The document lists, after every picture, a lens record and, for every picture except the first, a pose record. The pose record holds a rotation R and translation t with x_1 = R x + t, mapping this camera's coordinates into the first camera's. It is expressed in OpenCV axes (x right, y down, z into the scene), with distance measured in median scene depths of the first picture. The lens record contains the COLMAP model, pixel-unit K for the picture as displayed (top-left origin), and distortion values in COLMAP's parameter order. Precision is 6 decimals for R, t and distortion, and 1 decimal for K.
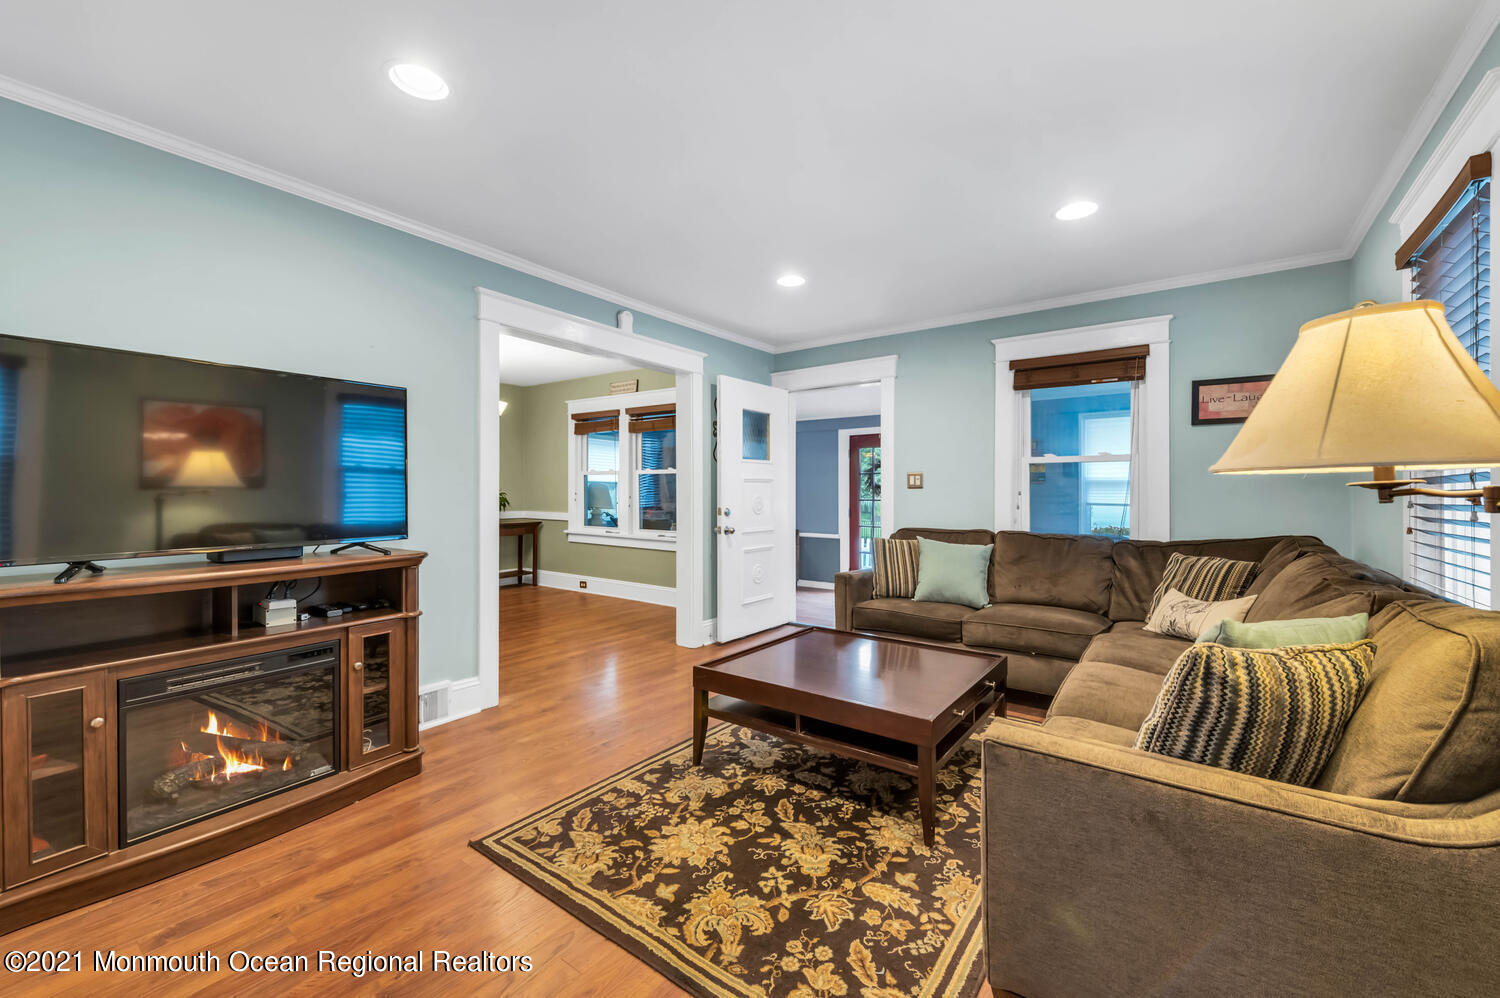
lens RADIAL K [[610.1, 0, 748.6], [0, 610.1, 495.6], [0, 0, 1]] dist [0.008715, -0.000236]
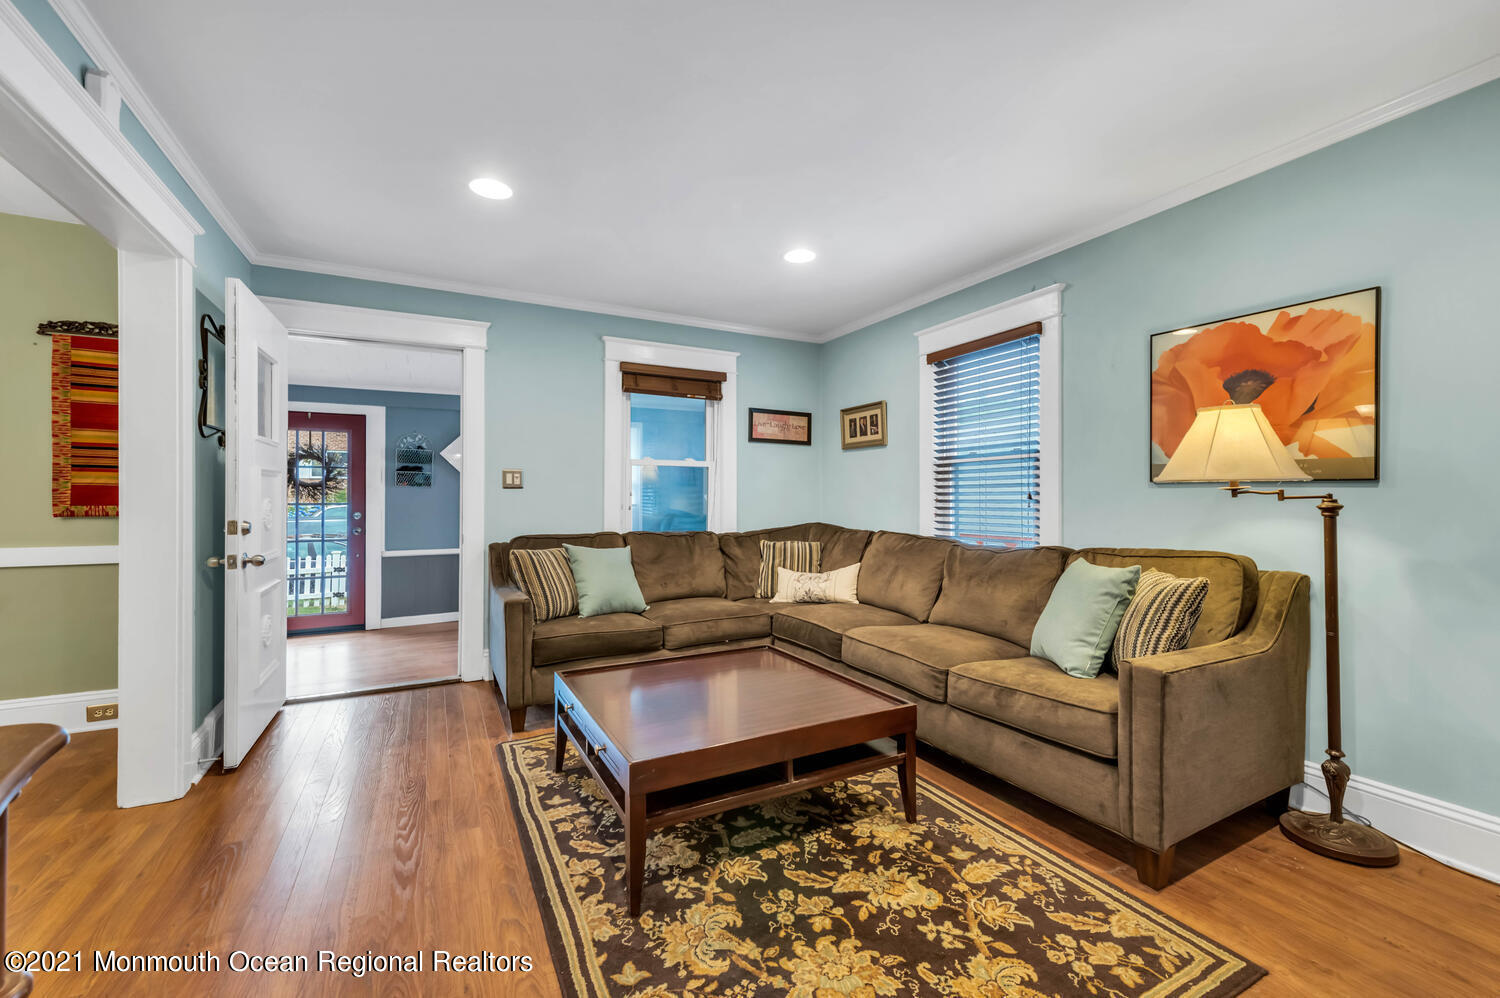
lens RADIAL K [[610.1, 0, 748.8], [0, 610.1, 498.7], [0, 0, 1]] dist [0.008715, -0.000236]
pose [[0.436070, -0.008880, 0.899869, -0.701235], [0.003360, 0.999960, 0.008239, -0.007081], [-0.899906, -0.000569, 0.436083, 0.695888]]
